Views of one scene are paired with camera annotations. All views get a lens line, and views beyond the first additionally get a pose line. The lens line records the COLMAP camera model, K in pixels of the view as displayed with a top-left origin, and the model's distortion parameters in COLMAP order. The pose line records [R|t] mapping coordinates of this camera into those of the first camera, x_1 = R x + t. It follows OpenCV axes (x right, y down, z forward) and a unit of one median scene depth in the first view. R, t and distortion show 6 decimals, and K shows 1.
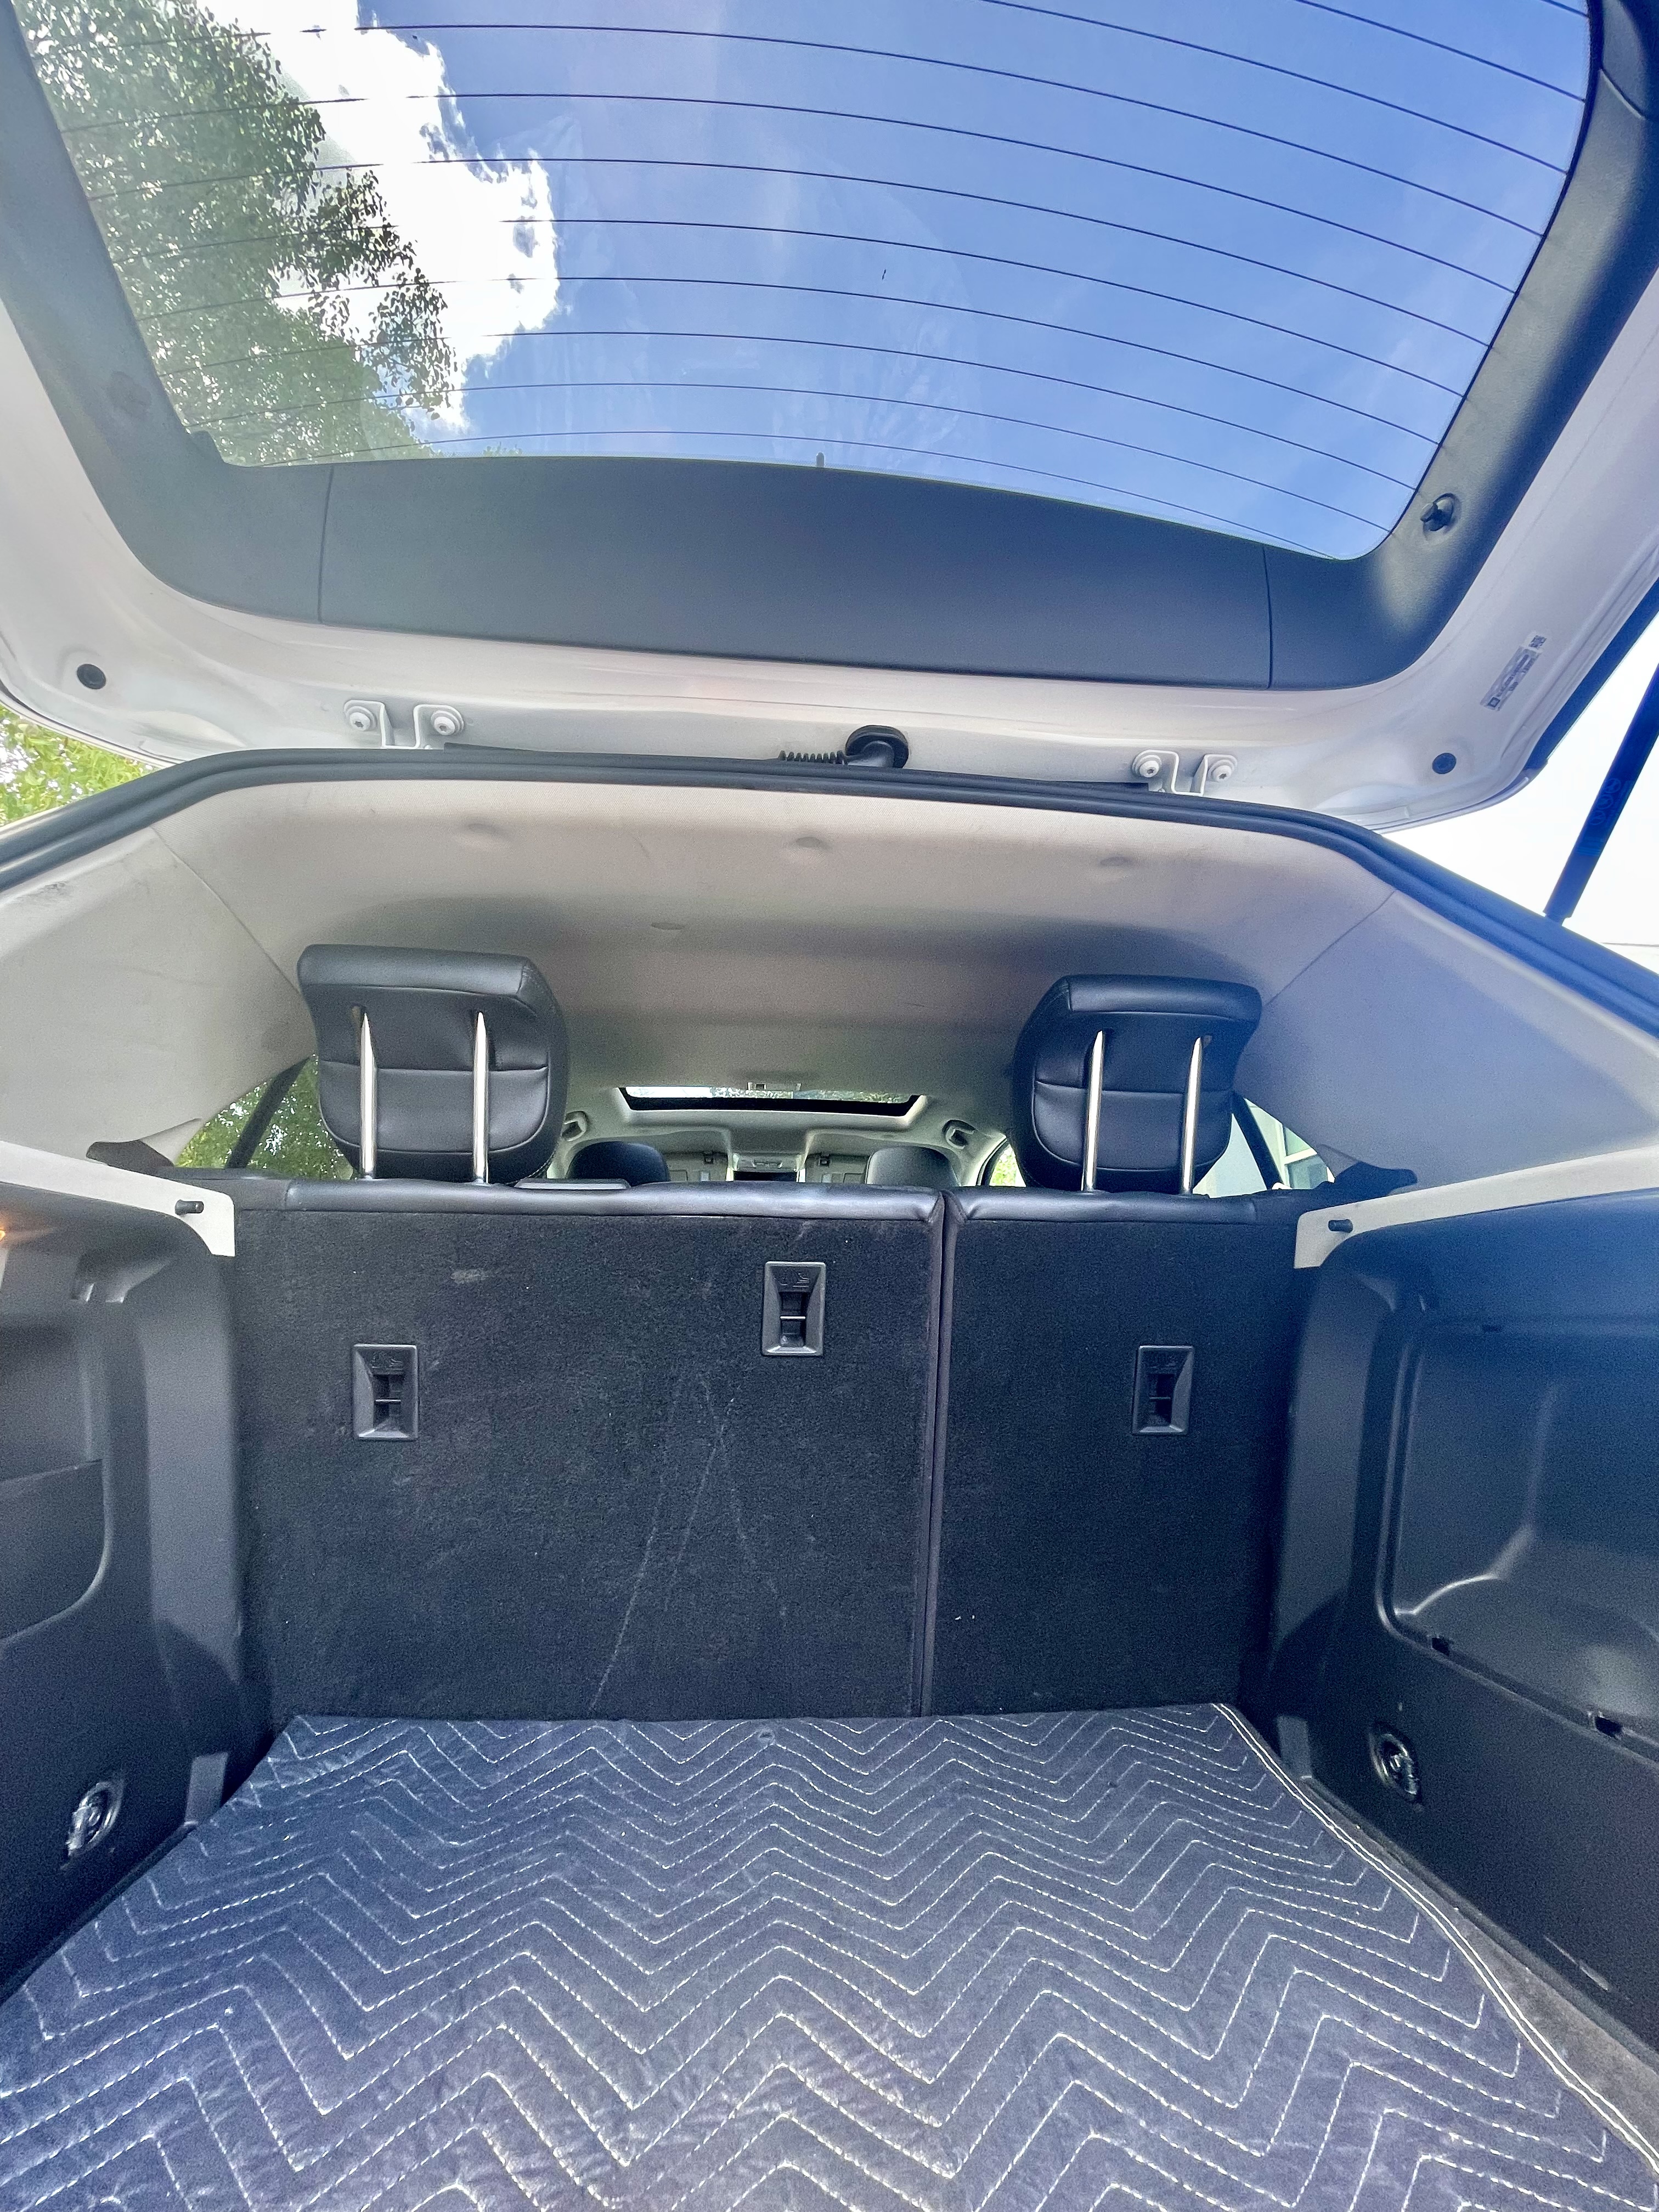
lens RADIAL K [[877.4, 0, 829.5], [0, 877.4, 1106.0], [0, 0, 1]] dist [-0.015796, 0.000309]
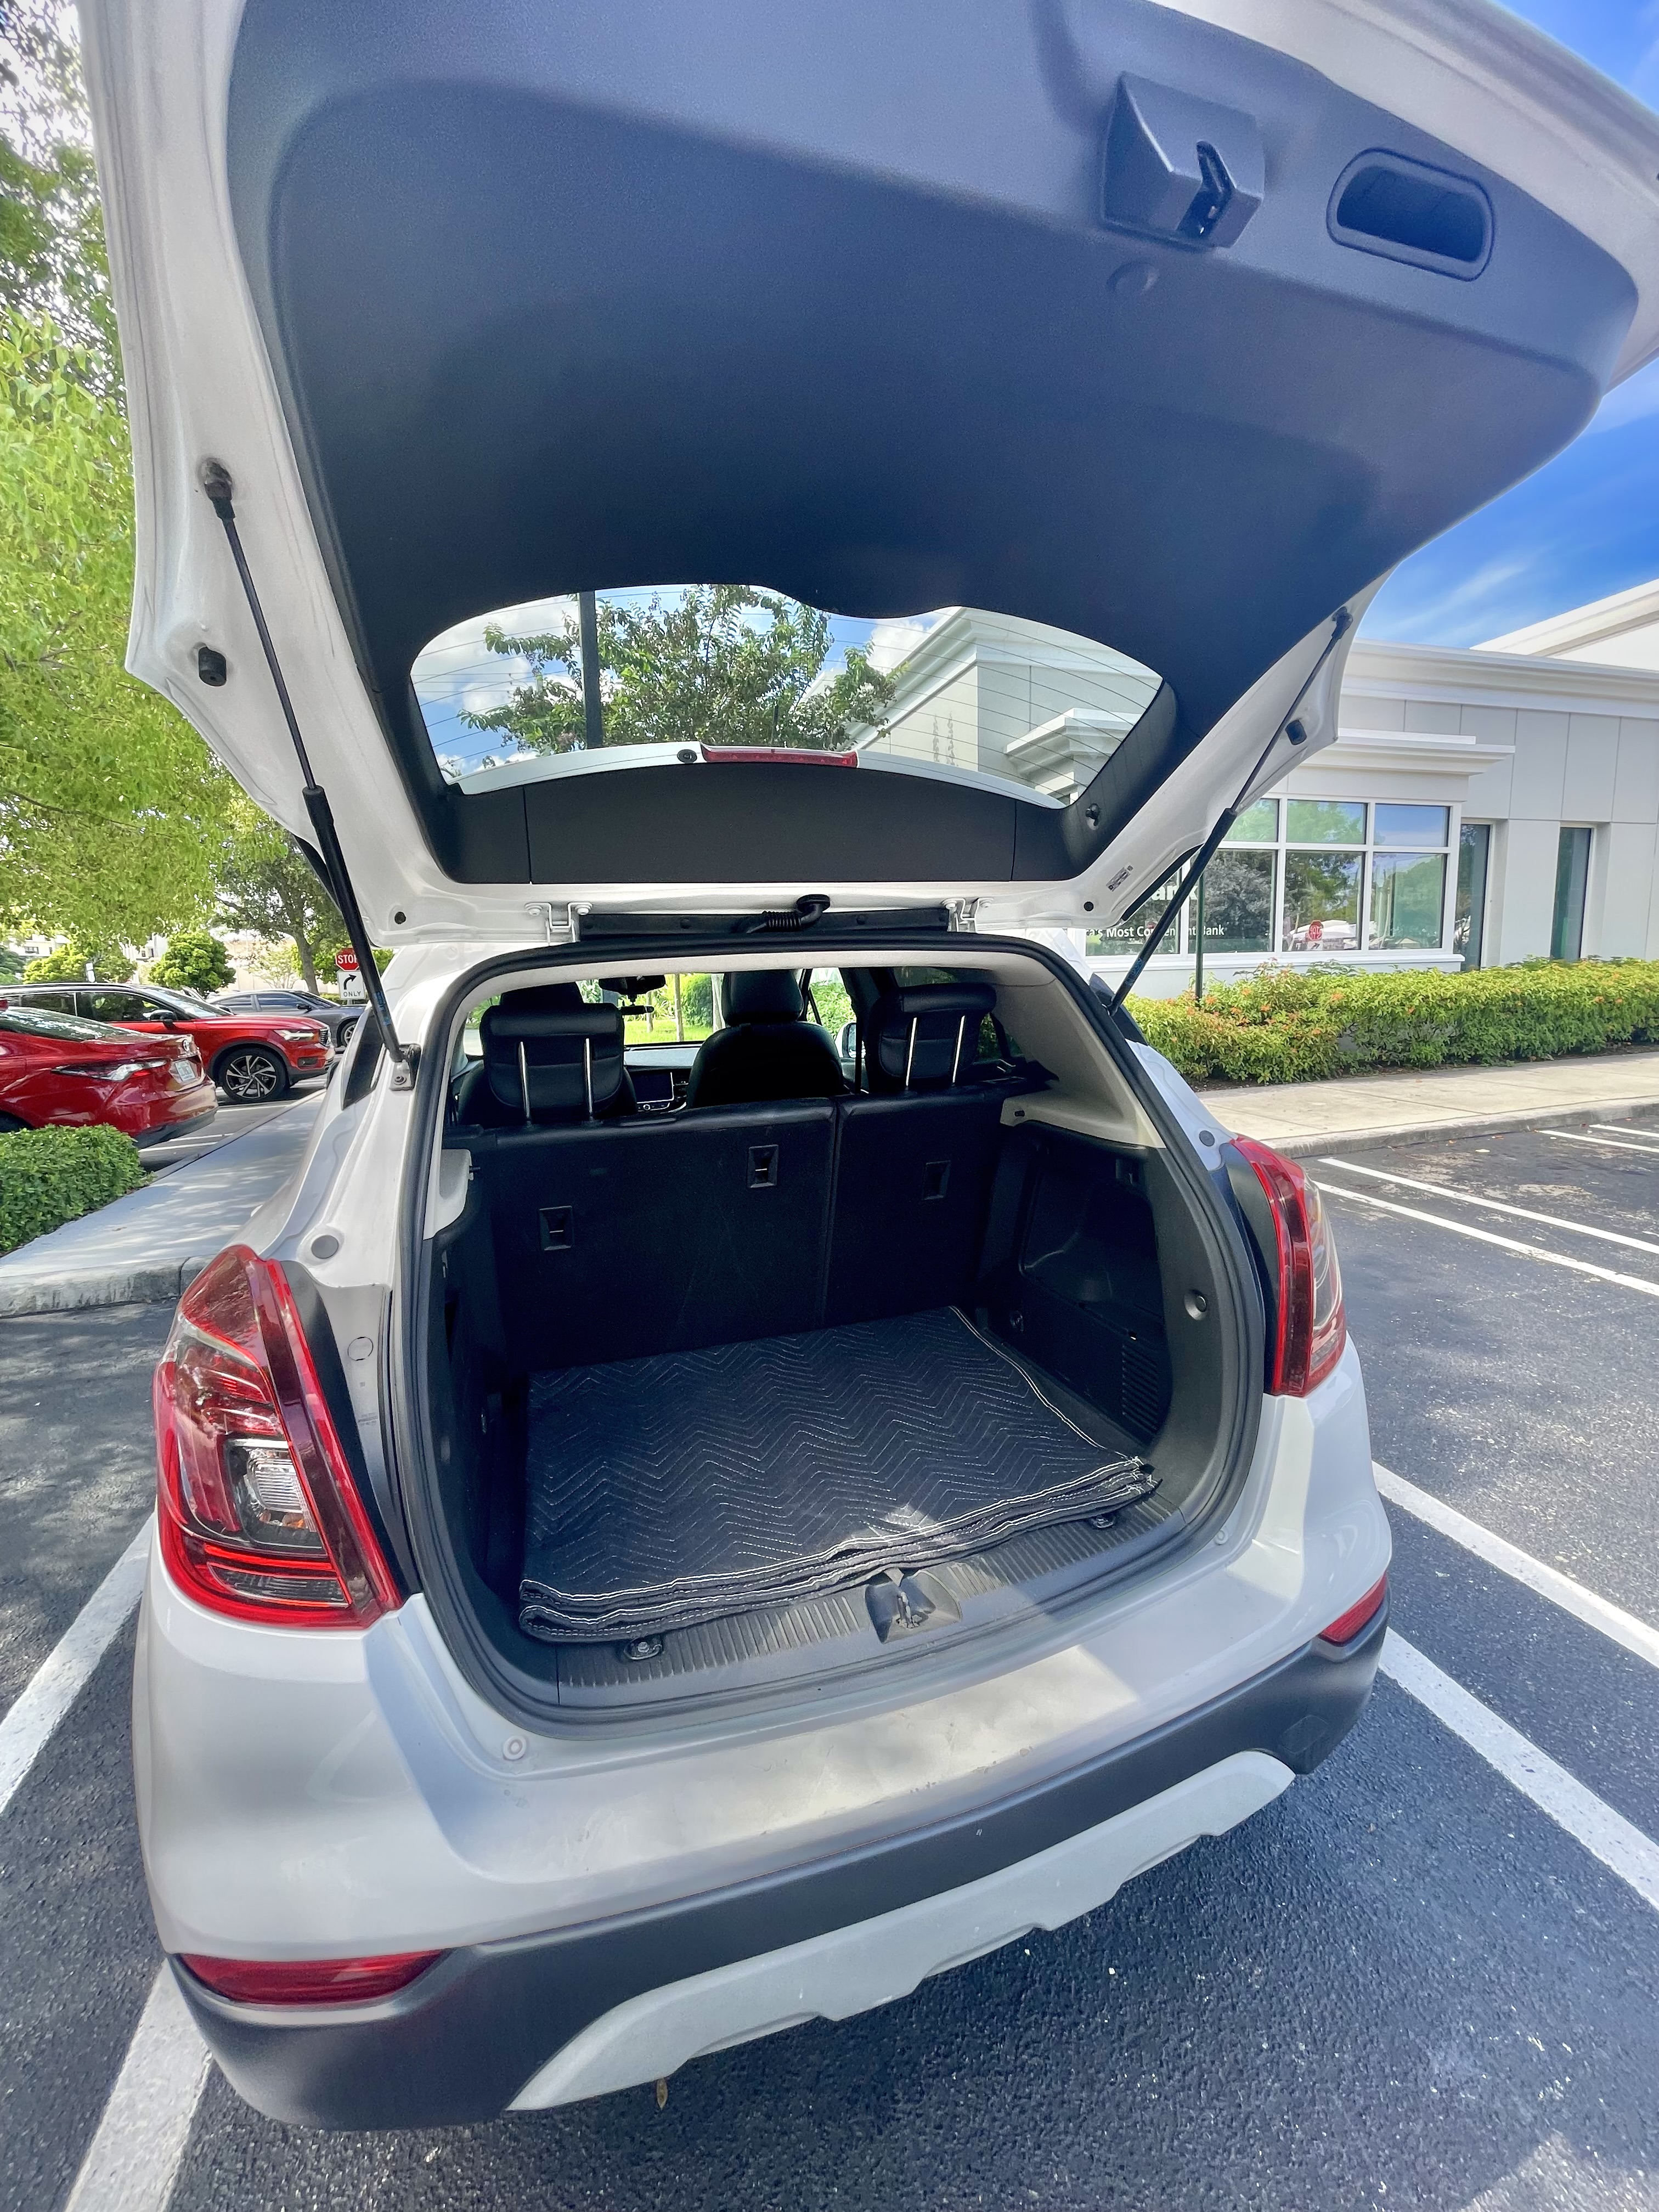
lens RADIAL K [[877.4, 0, 829.5], [0, 877.4, 1106.0], [0, 0, 1]] dist [-0.015796, 0.000309]
pose [[0.969067, -0.078796, 0.233883, -0.375363], [-0.016462, 0.924914, 0.379819, -0.701308], [-0.246250, -0.371920, 0.895006, -0.819018]]
